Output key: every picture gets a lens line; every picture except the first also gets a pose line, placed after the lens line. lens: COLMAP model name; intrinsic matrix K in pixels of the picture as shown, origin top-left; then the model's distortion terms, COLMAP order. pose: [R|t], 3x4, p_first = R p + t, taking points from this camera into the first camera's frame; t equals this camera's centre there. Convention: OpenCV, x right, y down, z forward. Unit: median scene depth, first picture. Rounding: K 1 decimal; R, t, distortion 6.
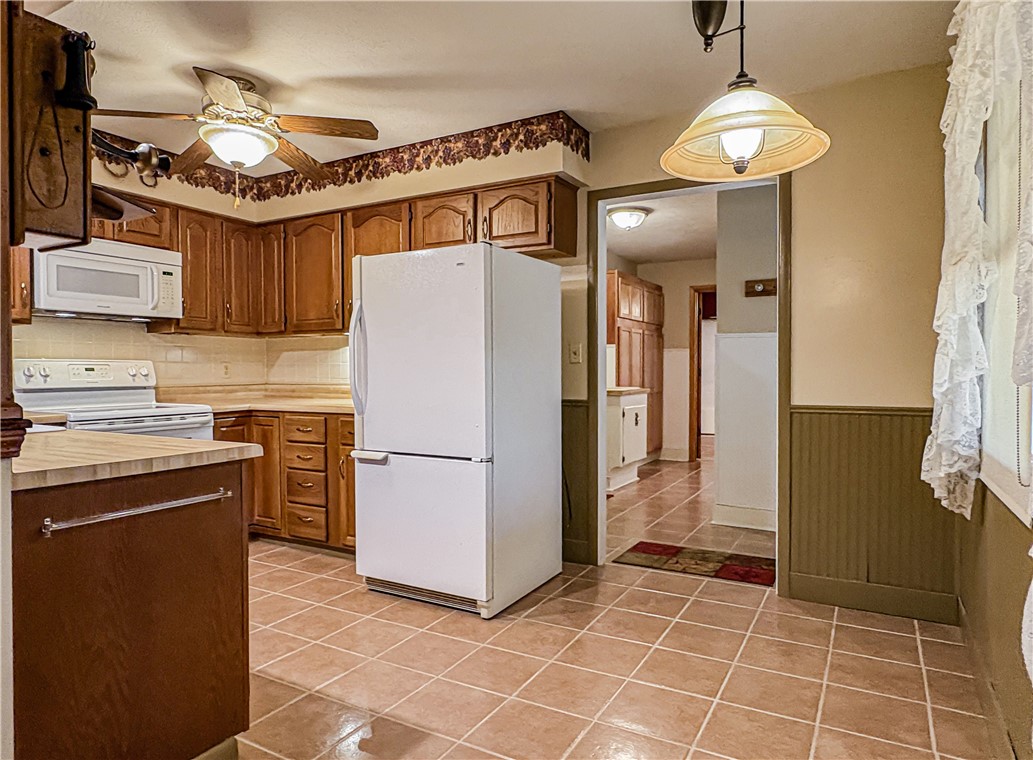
lens RADIAL K [[644.4, 0, 509.2], [0, 644.4, 379.7], [0, 0, 1]] dist [-0.005121, -0.000233]
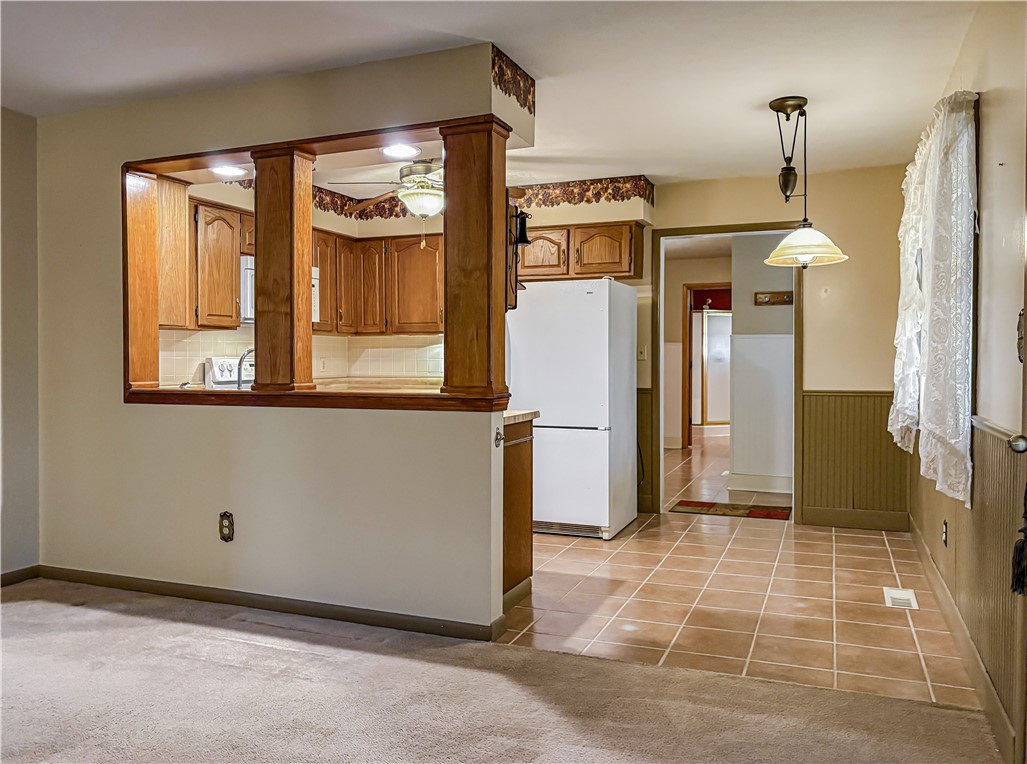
lens RADIAL K [[807.0, 0, 520.8], [0, 807.0, 378.0], [0, 0, 1]] dist [-0.005959, 0.013804]
pose [[0.989035, -0.003228, 0.147647, -0.400383], [0.002009, 0.999963, 0.008402, -0.003942], [-0.147669, -0.008013, 0.989004, -0.610549]]
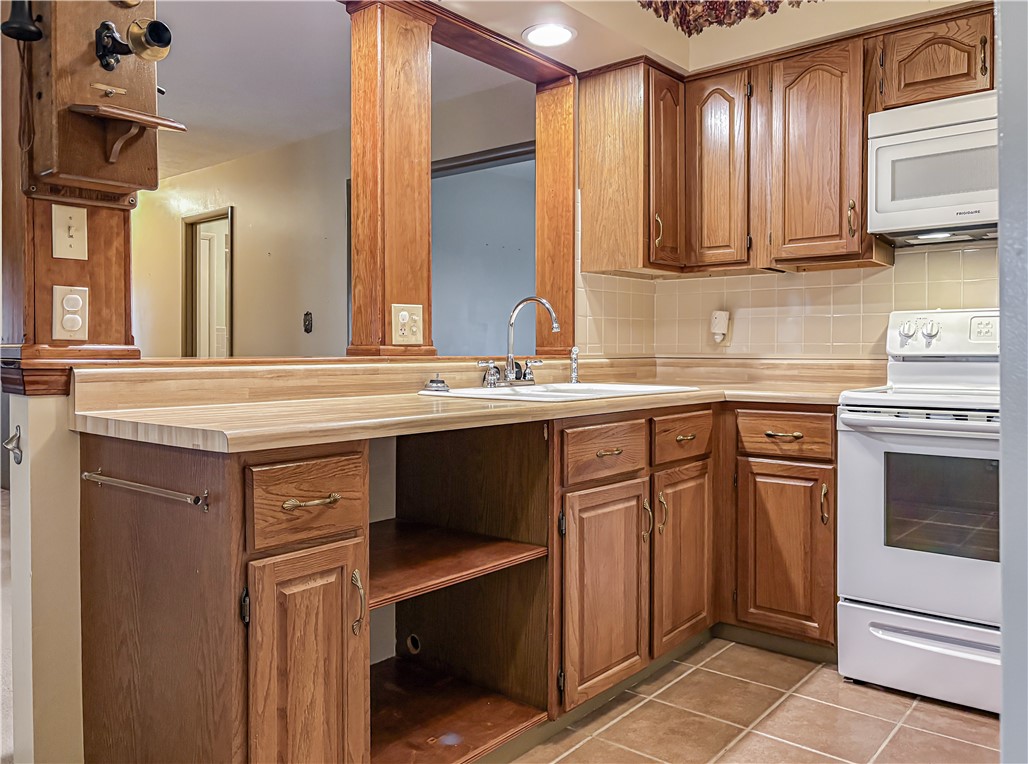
lens RADIAL K [[807.8, 0, 497.8], [0, 807.8, 358.8], [0, 0, 1]] dist [-0.005959, 0.013804]
pose [[-0.177746, 0.009354, -0.984032, 0.149225], [-0.011679, 0.999864, 0.011614, 0.012669], [0.984007, 0.013557, -0.177613, 0.725166]]
